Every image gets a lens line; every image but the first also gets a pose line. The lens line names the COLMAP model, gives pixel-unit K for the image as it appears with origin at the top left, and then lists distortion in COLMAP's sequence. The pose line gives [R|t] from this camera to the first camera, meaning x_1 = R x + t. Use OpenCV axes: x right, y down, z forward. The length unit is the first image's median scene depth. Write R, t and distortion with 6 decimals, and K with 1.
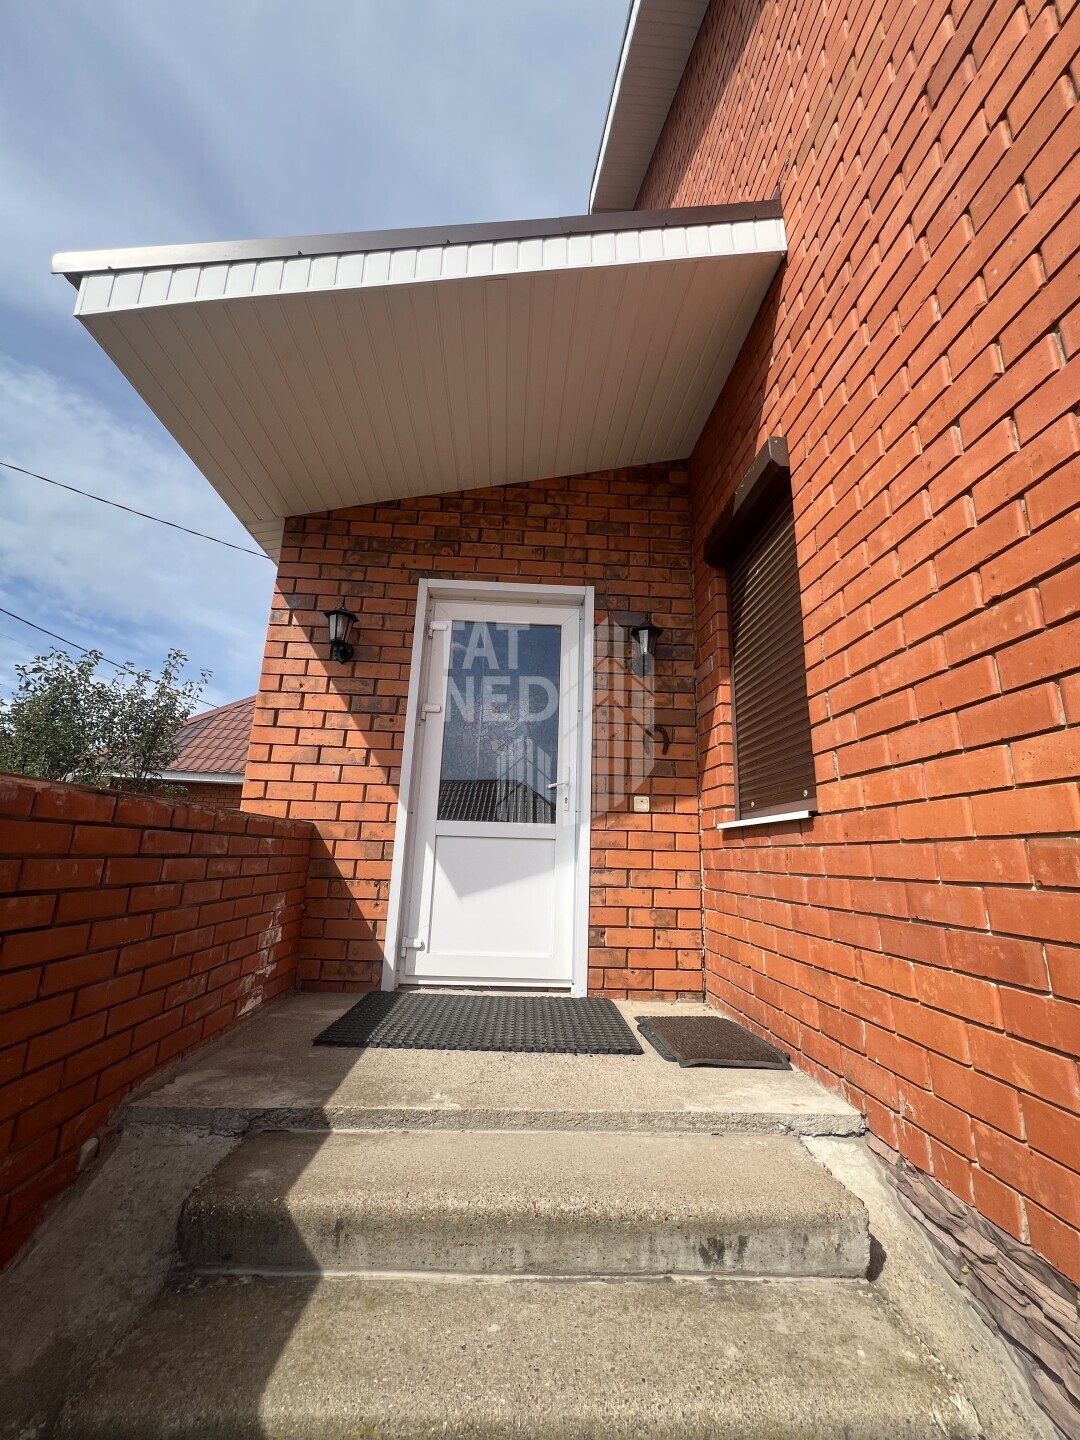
lens RADIAL K [[582.0, 0, 547.0], [0, 582.0, 722.1], [0, 0, 1]] dist [-0.004701, 0.000030]
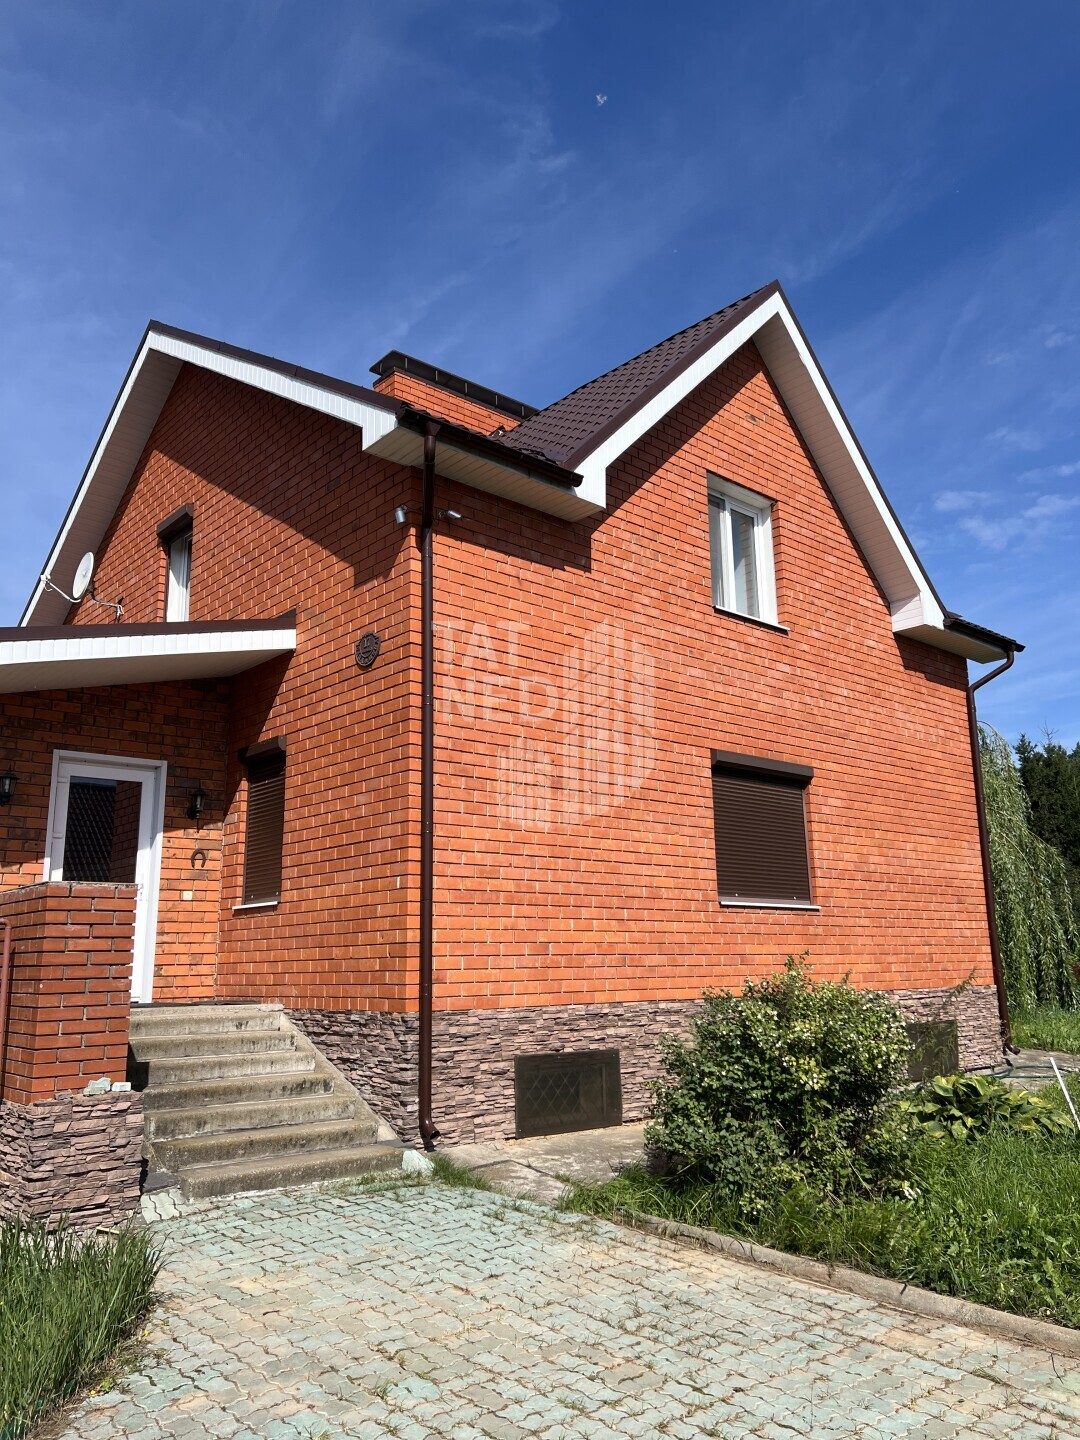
lens RADIAL K [[1086.4, 0, 543.8], [0, 1086.4, 724.3], [0, 0, 1]] dist [0.059627, -0.002171]
pose [[0.792124, 0.096444, 0.602693, -0.941106], [-0.101317, 0.994515, -0.025982, -0.364480], [-0.601893, -0.040482, 0.797550, -2.071460]]
